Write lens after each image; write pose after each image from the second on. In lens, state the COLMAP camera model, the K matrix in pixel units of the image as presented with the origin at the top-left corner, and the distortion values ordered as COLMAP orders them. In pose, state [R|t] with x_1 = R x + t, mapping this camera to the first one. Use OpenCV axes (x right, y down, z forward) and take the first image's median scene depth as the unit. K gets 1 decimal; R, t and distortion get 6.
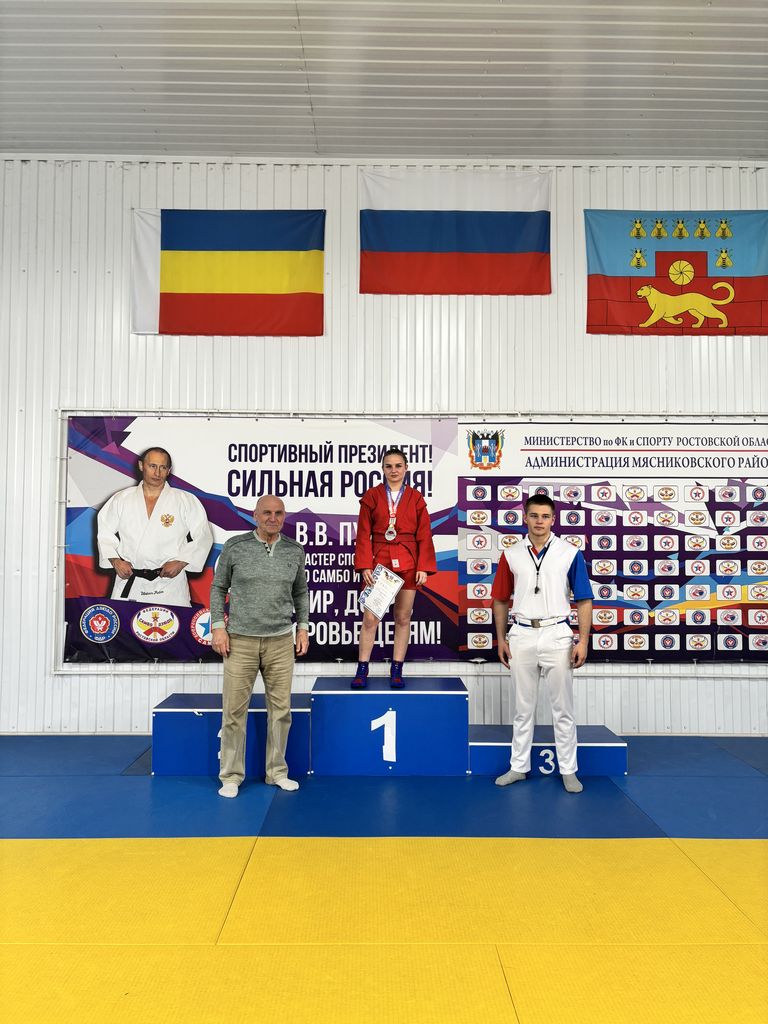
lens RADIAL K [[785.8, 0, 381.8], [0, 785.8, 504.0], [0, 0, 1]] dist [0.053167, -0.065685]
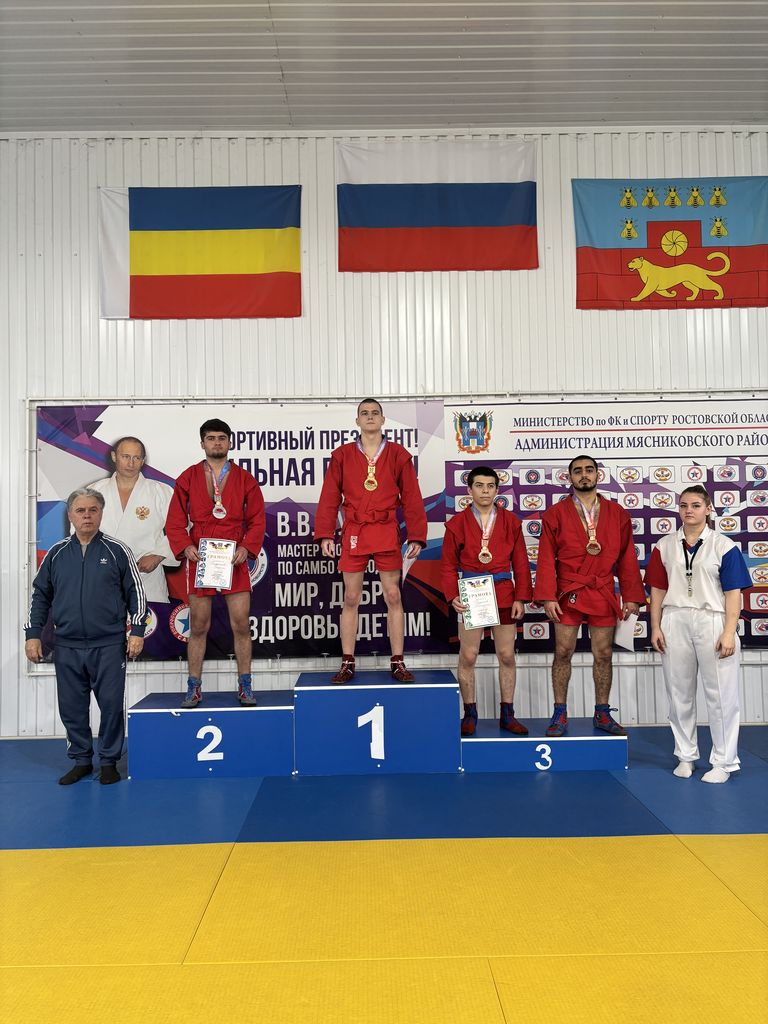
lens RADIAL K [[785.8, 0, 378.2], [0, 785.8, 507.5], [0, 0, 1]] dist [0.053167, -0.065685]
pose [[0.999781, -0.020829, 0.002027, 0.012094], [0.020811, 0.999748, 0.008386, 0.011929], [-0.002202, -0.008342, 0.999963, 0.041197]]
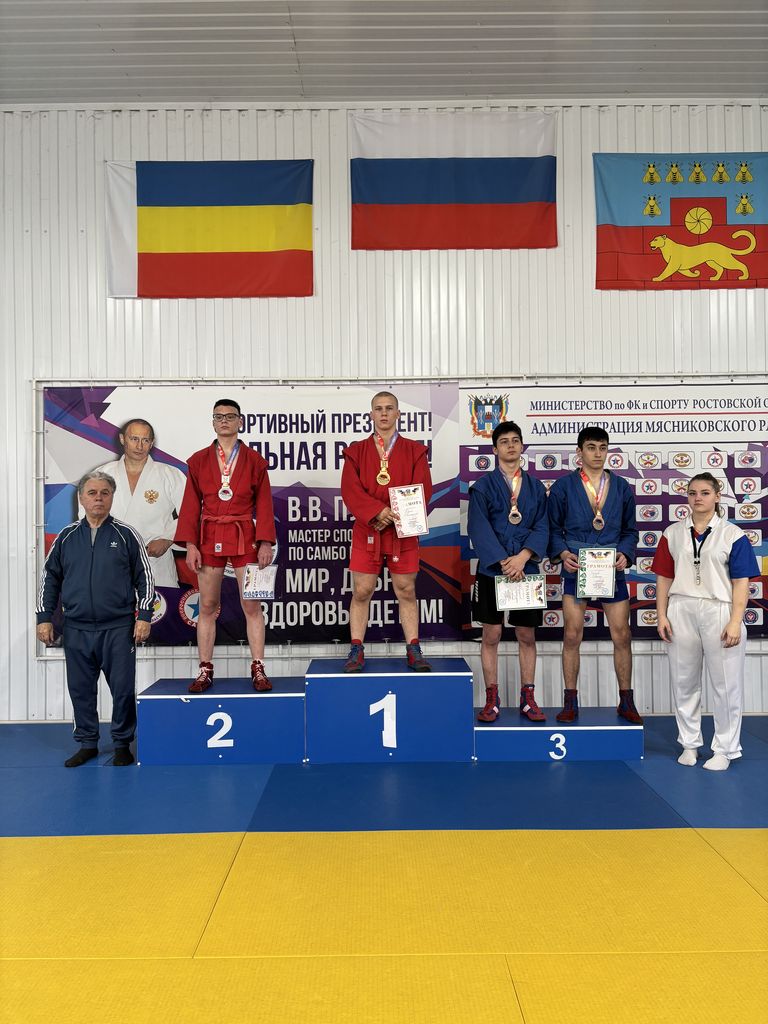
lens RADIAL K [[785.8, 0, 380.0], [0, 785.8, 515.8], [0, 0, 1]] dist [0.053167, -0.065685]
pose [[0.999863, -0.014839, -0.007275, 0.007599], [0.015108, 0.999146, 0.038451, 0.011422], [0.006698, -0.038556, 0.999234, 0.057993]]
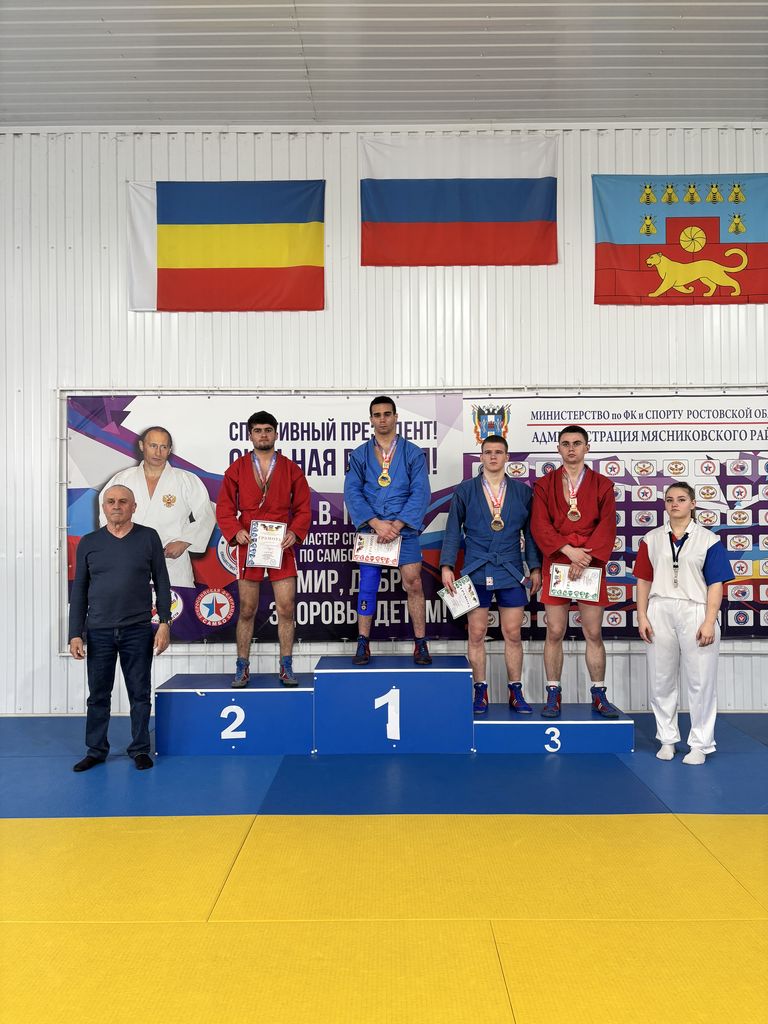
lens RADIAL K [[785.8, 0, 390.0], [0, 785.8, 515.2], [0, 0, 1]] dist [0.053167, -0.065685]
pose [[0.999862, -0.010469, -0.012909, 0.017195], [0.010911, 0.999338, 0.034696, 0.007568], [0.012537, -0.034832, 0.999315, 0.014545]]
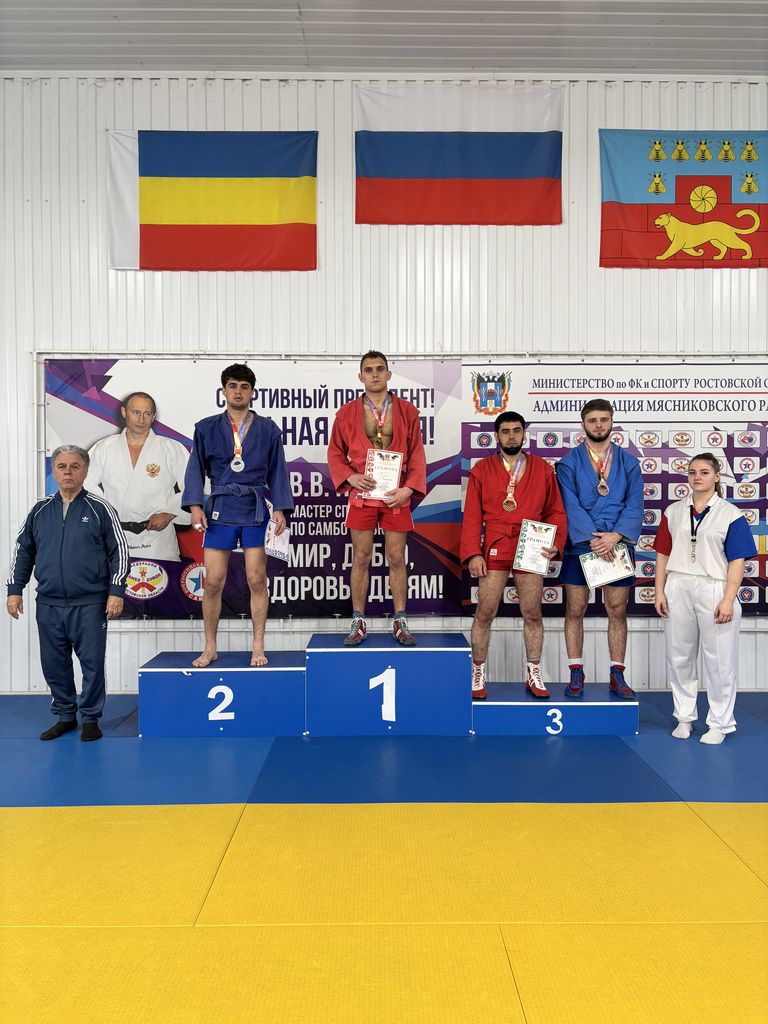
lens RADIAL K [[785.8, 0, 389.8], [0, 785.8, 509.3], [0, 0, 1]] dist [0.053167, -0.065685]
pose [[0.999982, -0.005243, 0.002820, 0.007791], [0.005051, 0.997913, 0.064381, 0.007879], [-0.003152, -0.064365, 0.997921, 0.054077]]
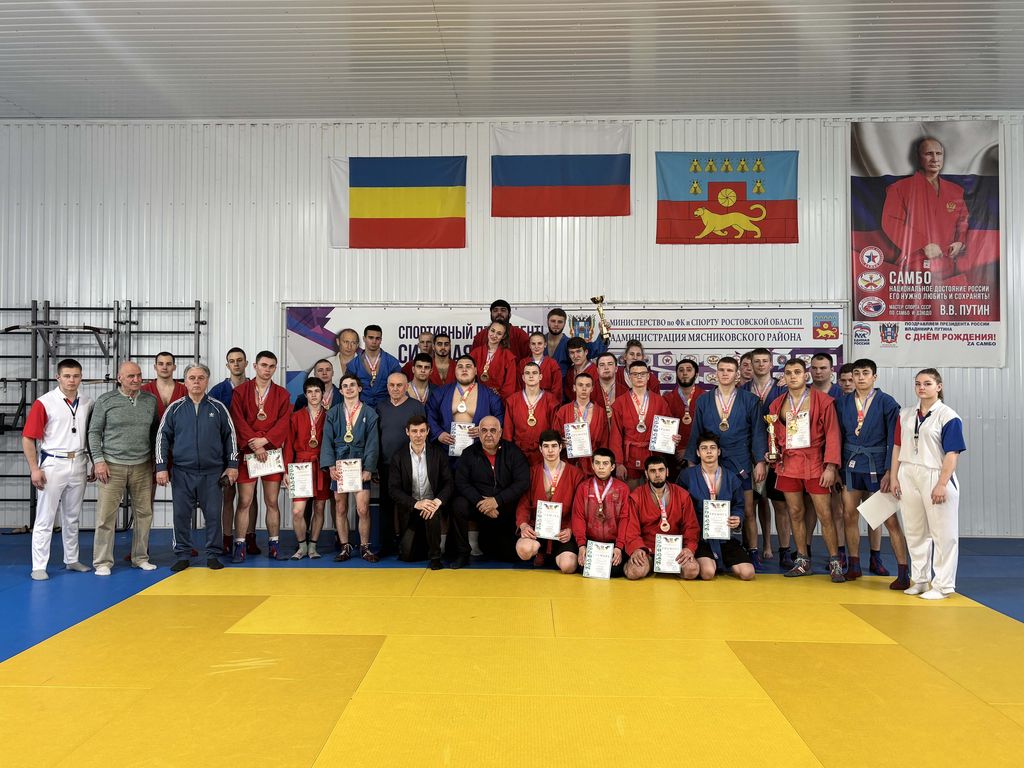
lens RADIAL K [[785.8, 0, 487.9], [0, 785.8, 388.8], [0, 0, 1]] dist [0.053167, -0.065685]
pose [[0.998316, -0.001410, -0.058001, 0.046399], [0.004059, 0.998952, 0.045582, -0.027321], [0.057876, -0.045740, 0.997275, -0.401025]]
